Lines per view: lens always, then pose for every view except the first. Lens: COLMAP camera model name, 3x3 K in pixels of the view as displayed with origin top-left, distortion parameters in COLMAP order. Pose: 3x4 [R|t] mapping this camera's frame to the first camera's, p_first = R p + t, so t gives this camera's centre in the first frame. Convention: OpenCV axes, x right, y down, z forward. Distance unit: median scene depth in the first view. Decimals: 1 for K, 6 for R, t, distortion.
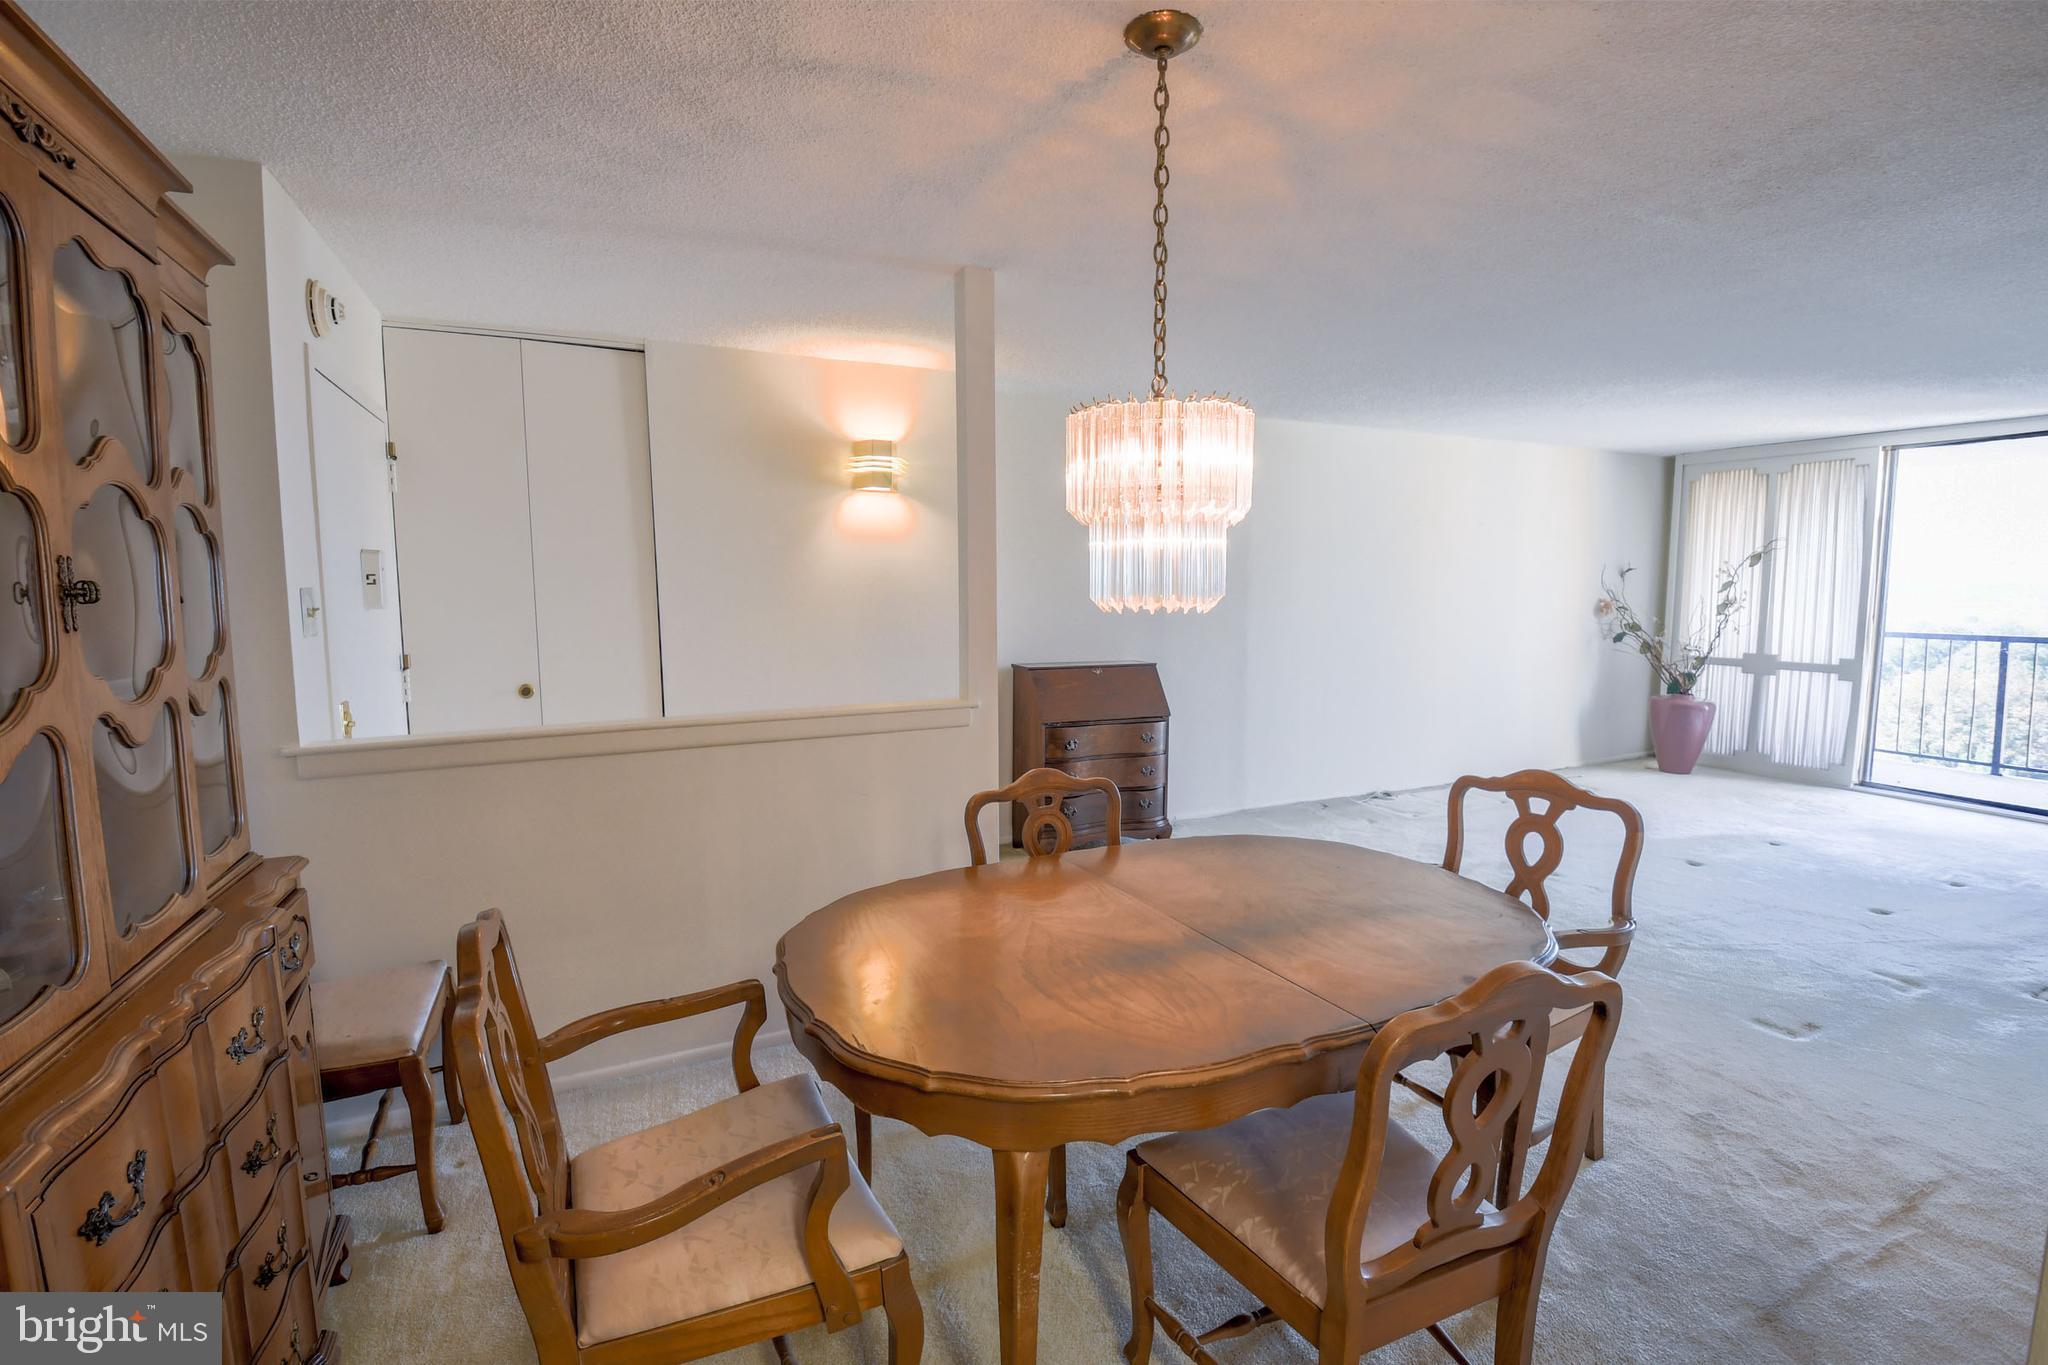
lens RADIAL K [[898.6, 0, 1017.6], [0, 898.6, 678.5], [0, 0, 1]] dist [-0.011322, -0.008800]
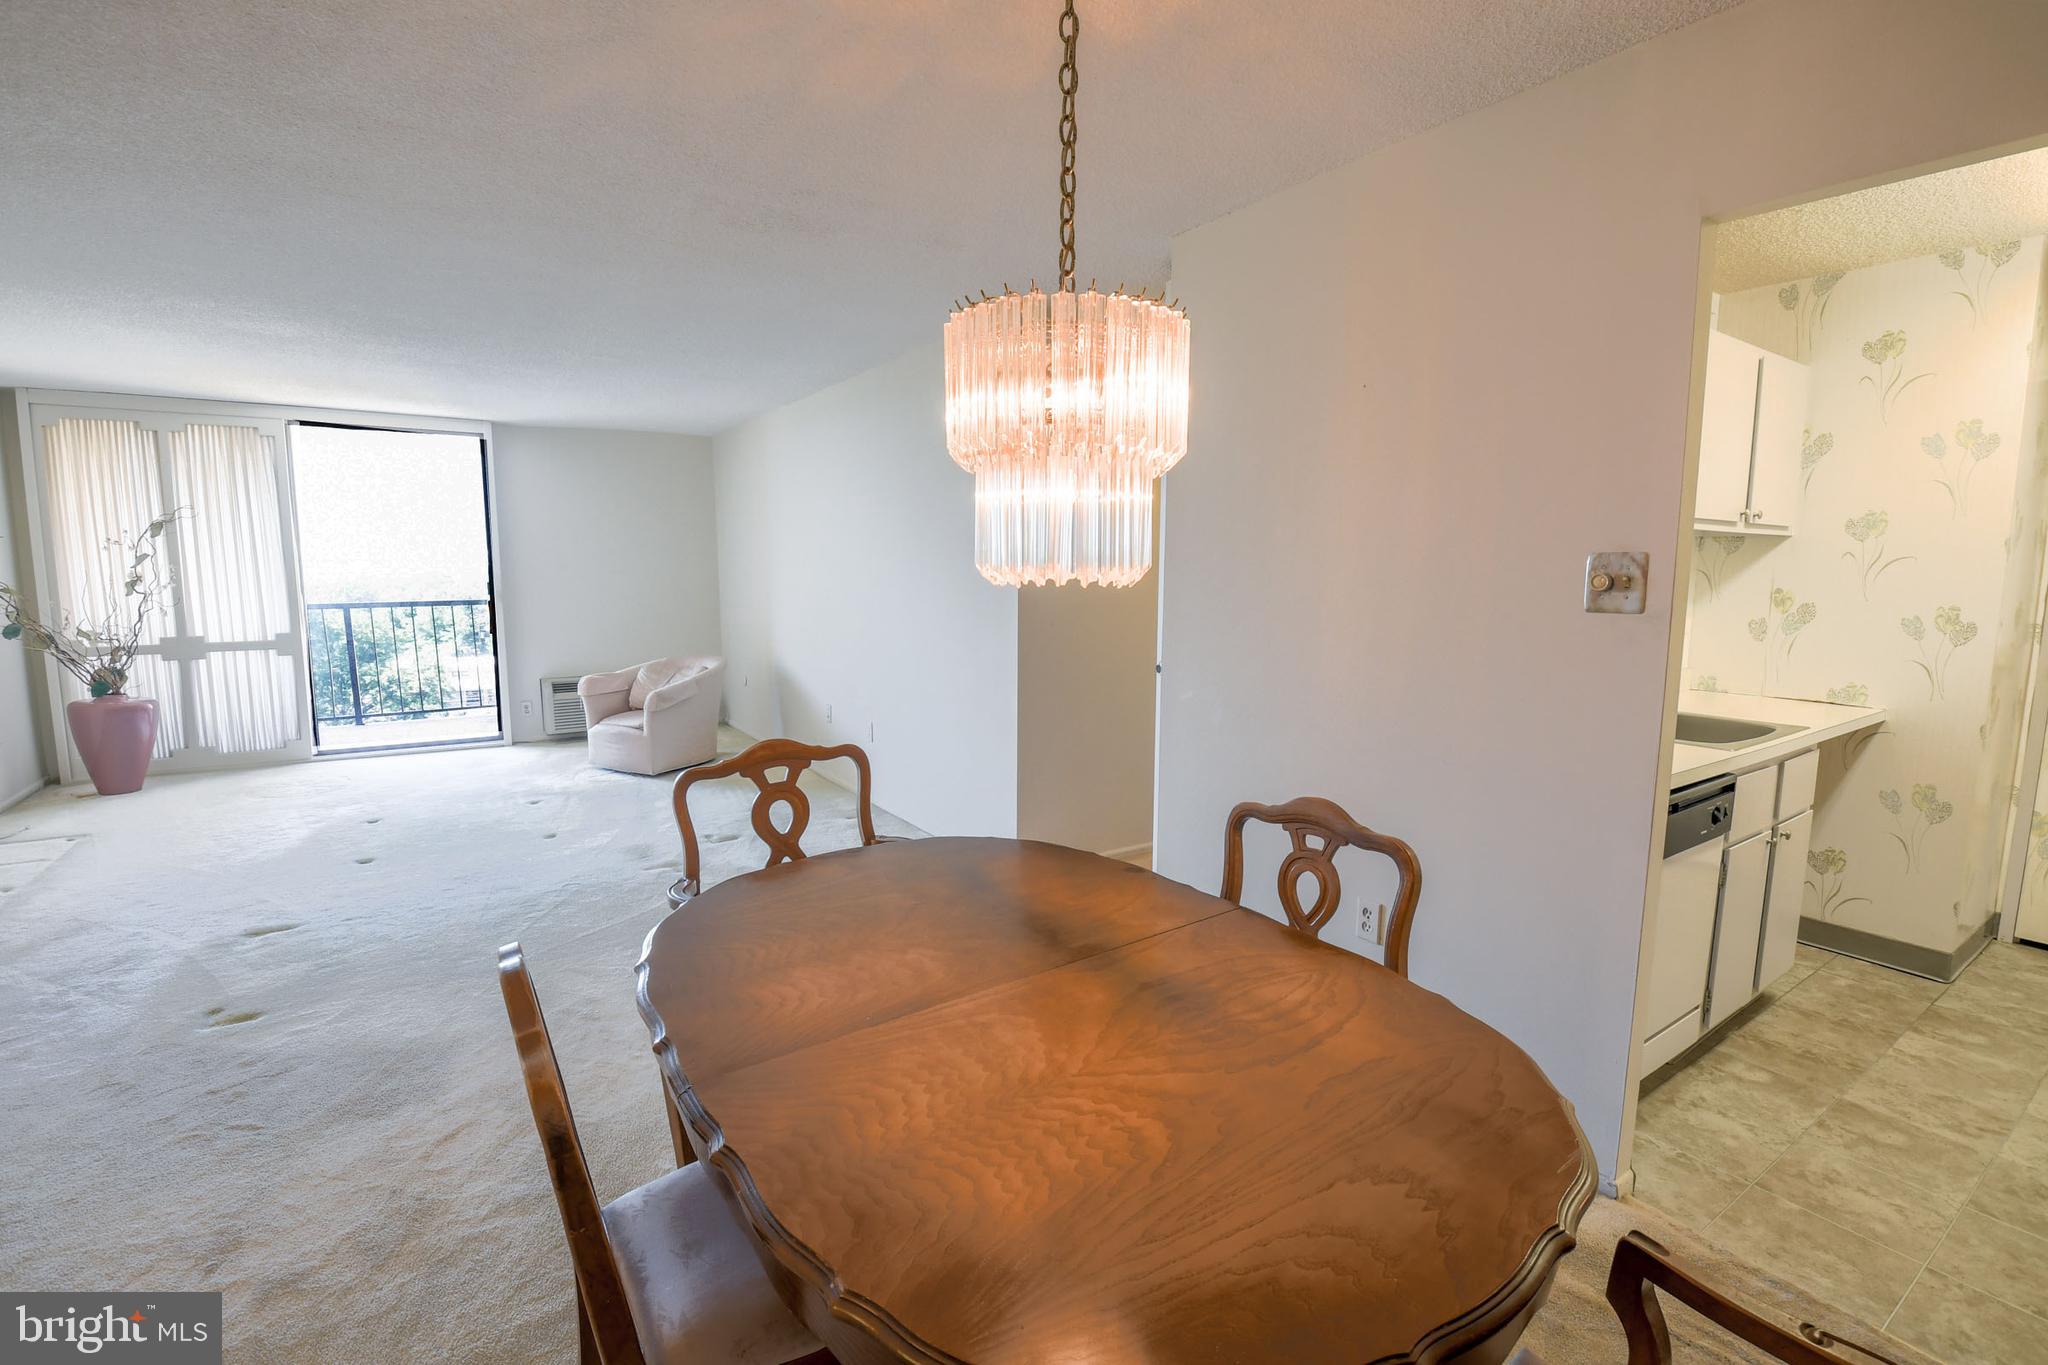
lens RADIAL K [[898.6, 0, 1034.3], [0, 898.6, 681.3], [0, 0, 1]] dist [-0.011322, -0.008800]
pose [[-0.149485, -0.125117, 0.980816, -0.159794], [0.095343, 0.985515, 0.140248, -0.027483], [-0.984156, 0.114479, -0.135390, 0.302343]]
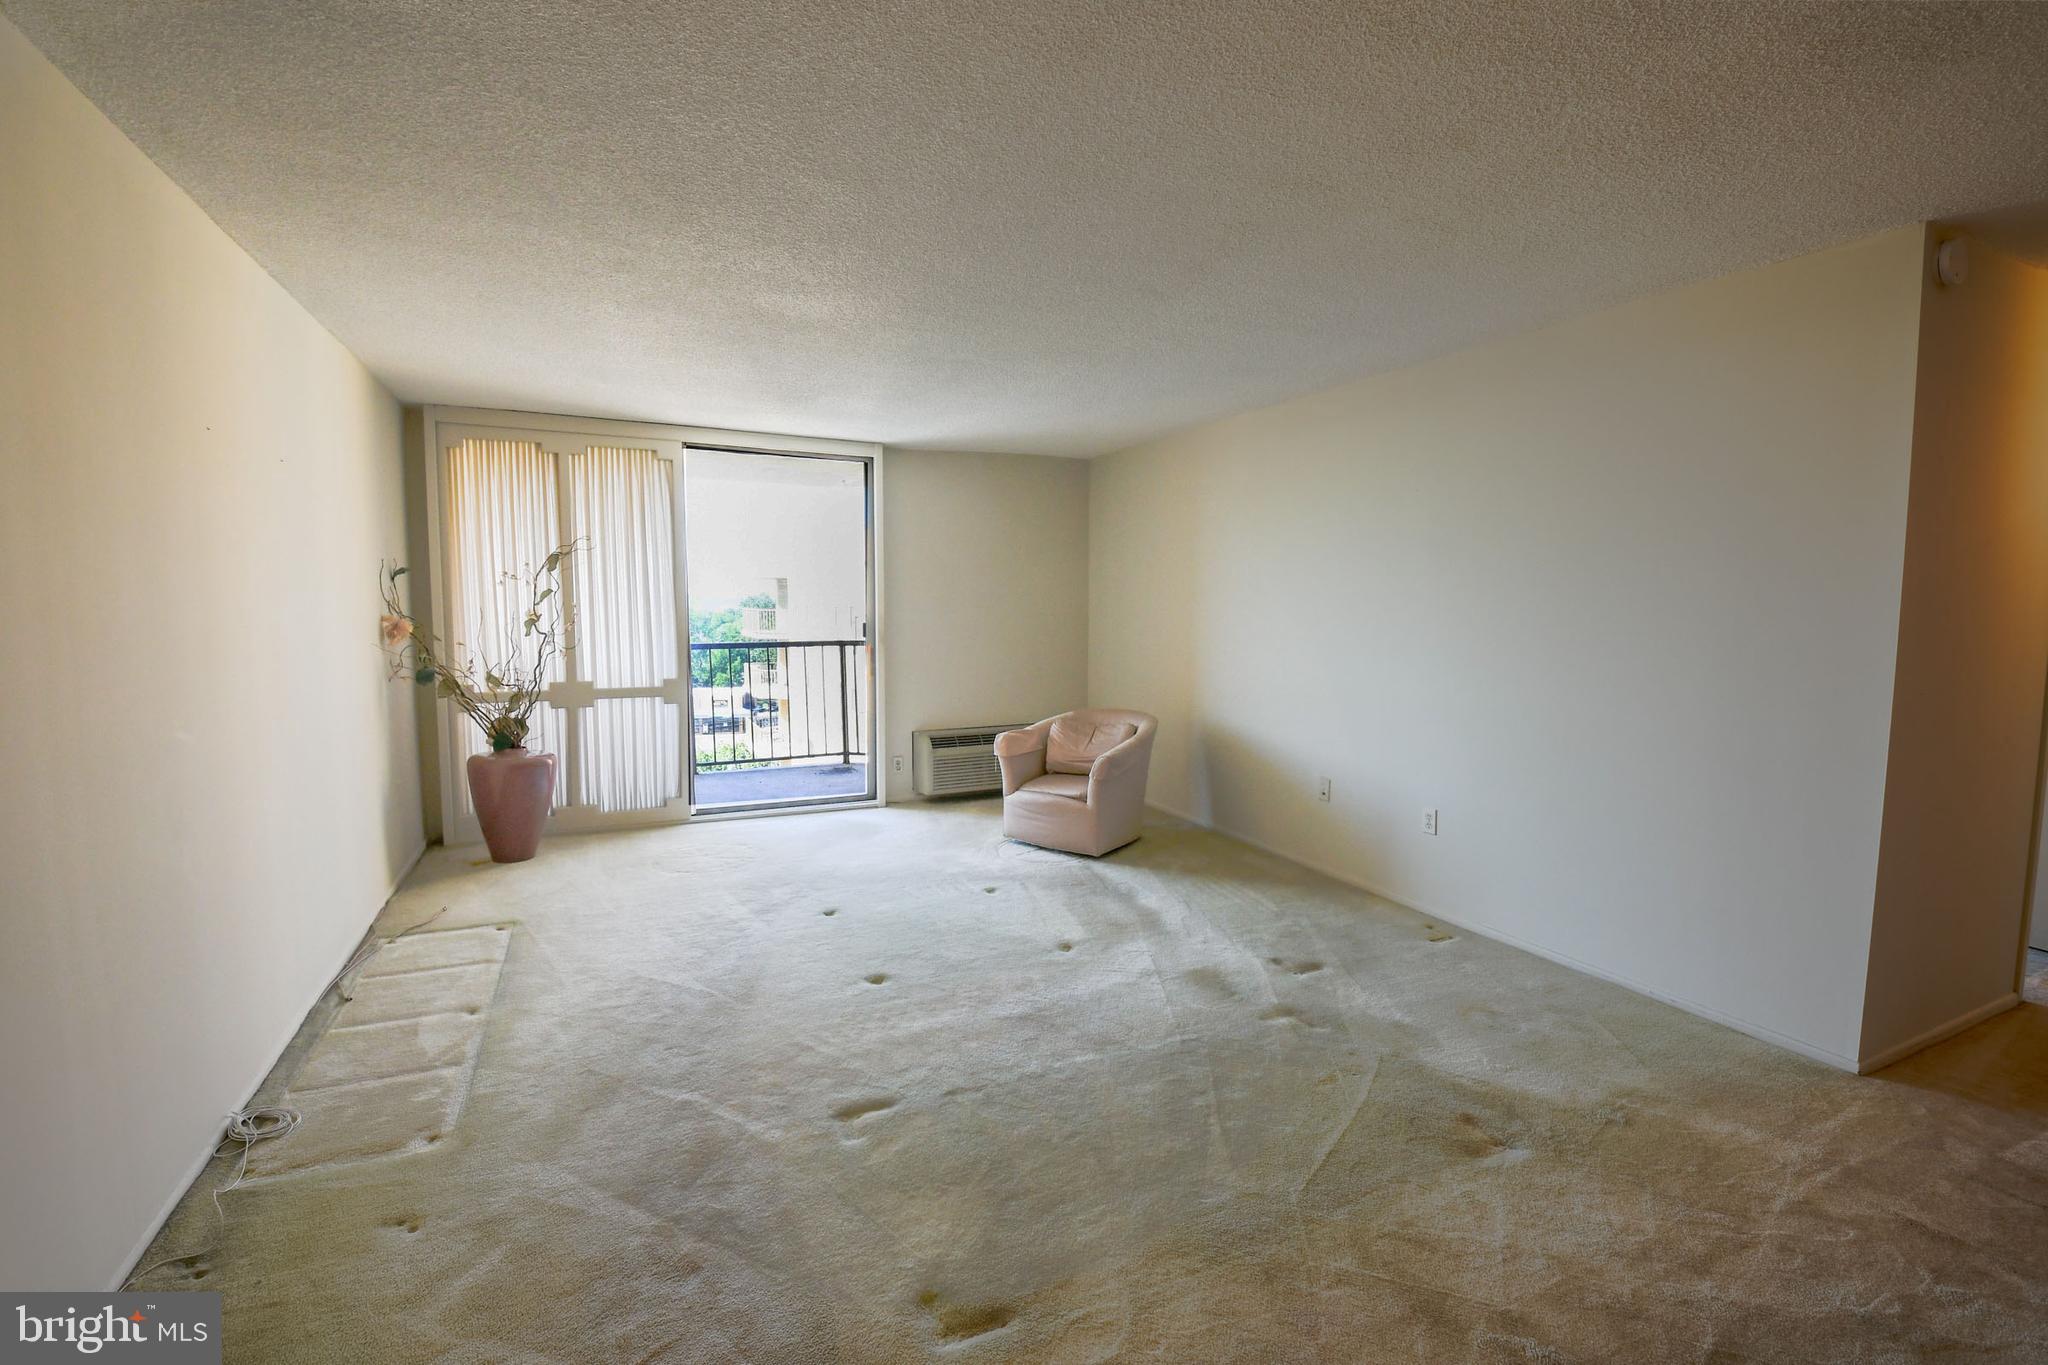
lens RADIAL K [[898.6, 0, 1057.6], [0, 898.6, 686.5], [0, 0, 1]] dist [-0.011322, -0.008800]
pose [[-0.015411, -0.092827, 0.995563, 0.038188], [0.095979, 0.990946, 0.093882, -0.059384], [-0.995264, 0.097000, -0.006362, 0.597234]]
